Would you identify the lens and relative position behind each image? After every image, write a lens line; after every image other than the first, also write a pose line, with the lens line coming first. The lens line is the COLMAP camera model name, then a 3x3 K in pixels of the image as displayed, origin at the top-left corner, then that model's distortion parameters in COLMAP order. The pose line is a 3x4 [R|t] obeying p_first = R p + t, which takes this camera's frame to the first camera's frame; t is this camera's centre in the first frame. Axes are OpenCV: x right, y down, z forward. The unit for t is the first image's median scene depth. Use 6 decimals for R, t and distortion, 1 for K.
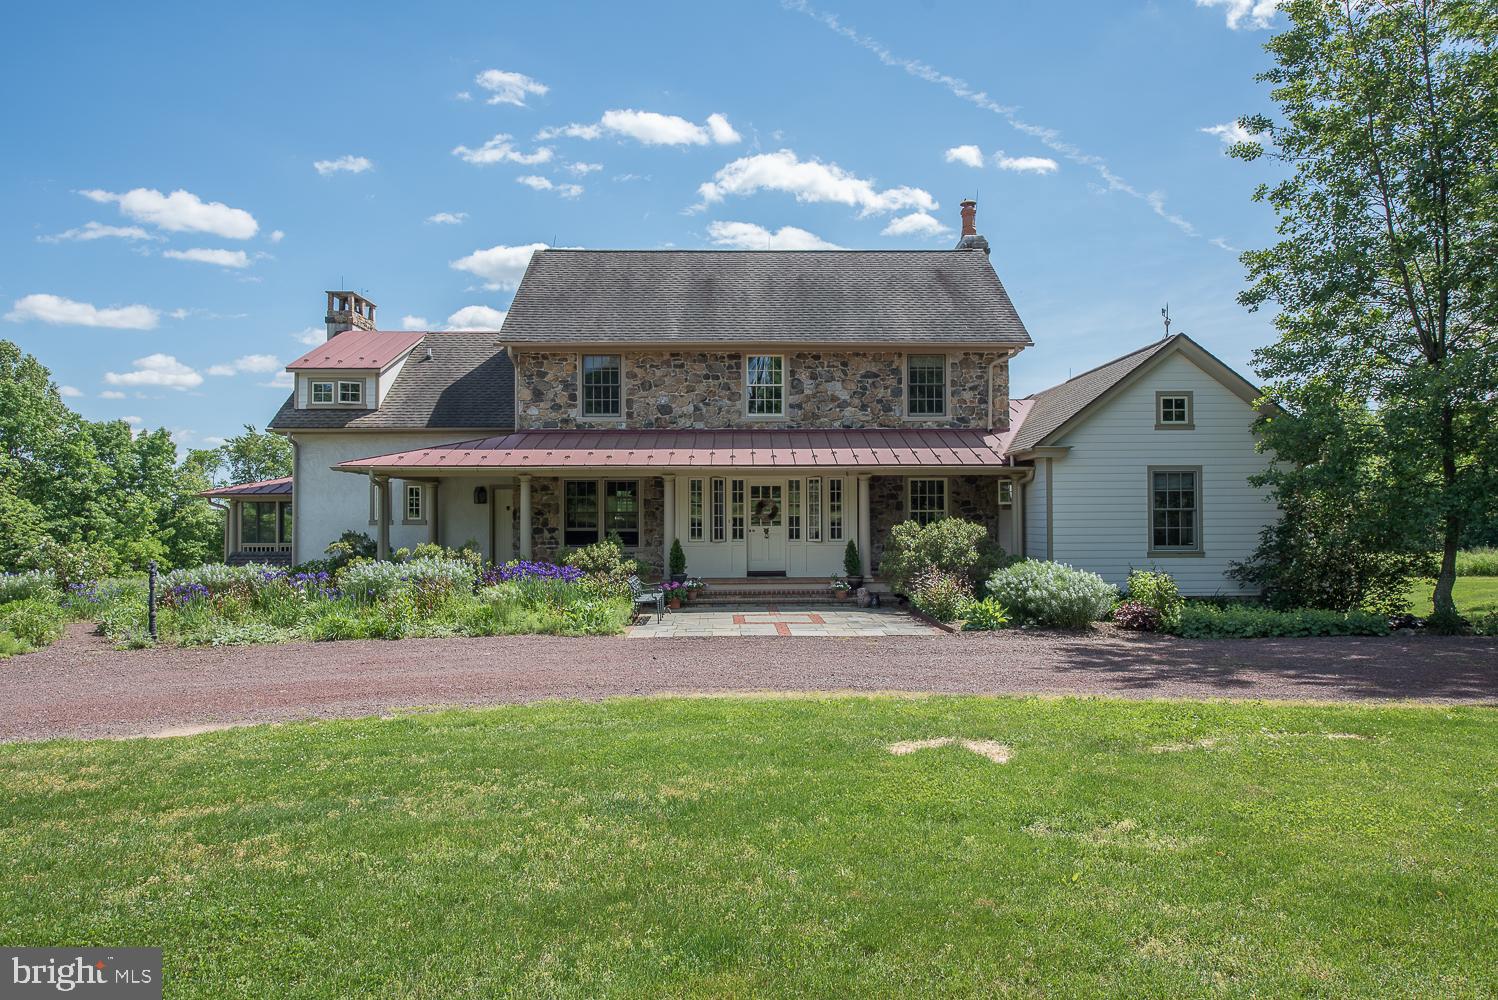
lens RADIAL K [[997.1, 0, 749.0], [0, 997.1, 500.0], [0, 0, 1]] dist [0.023281, -0.000426]
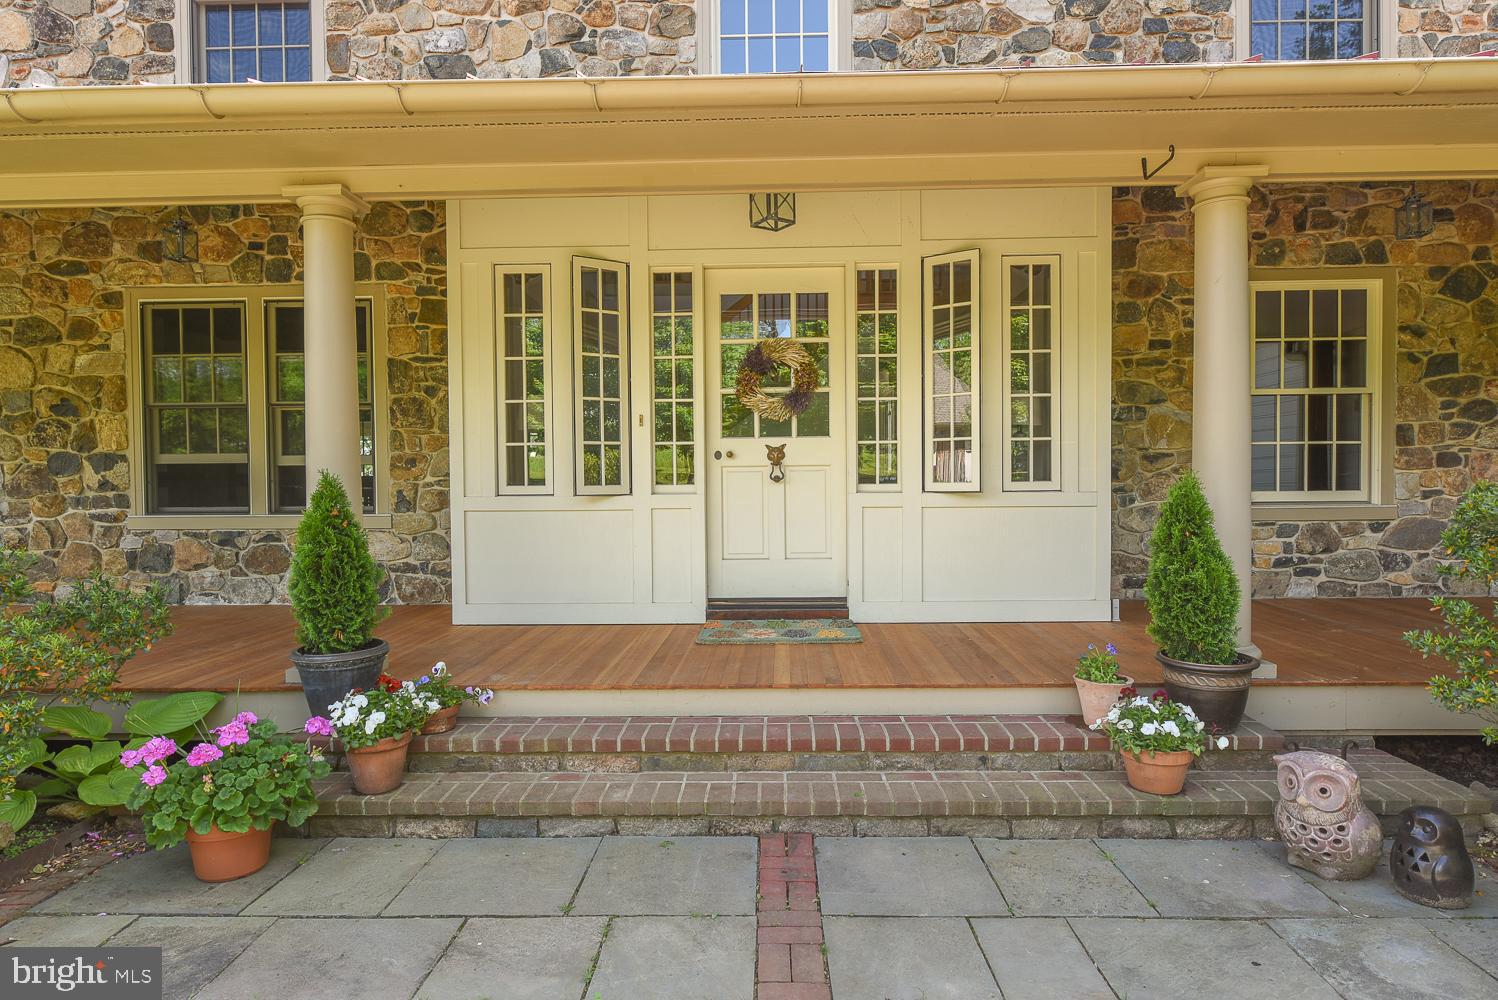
lens RADIAL K [[904.7, 0, 749.0], [0, 904.7, 500.0], [0, 0, 1]] dist [-0.000736, 0.000009]
pose [[0.999013, -0.004574, -0.044172, 0.020046], [0.006449, 0.999080, 0.042405, 0.031542], [0.043937, -0.042648, 0.998124, 0.720391]]
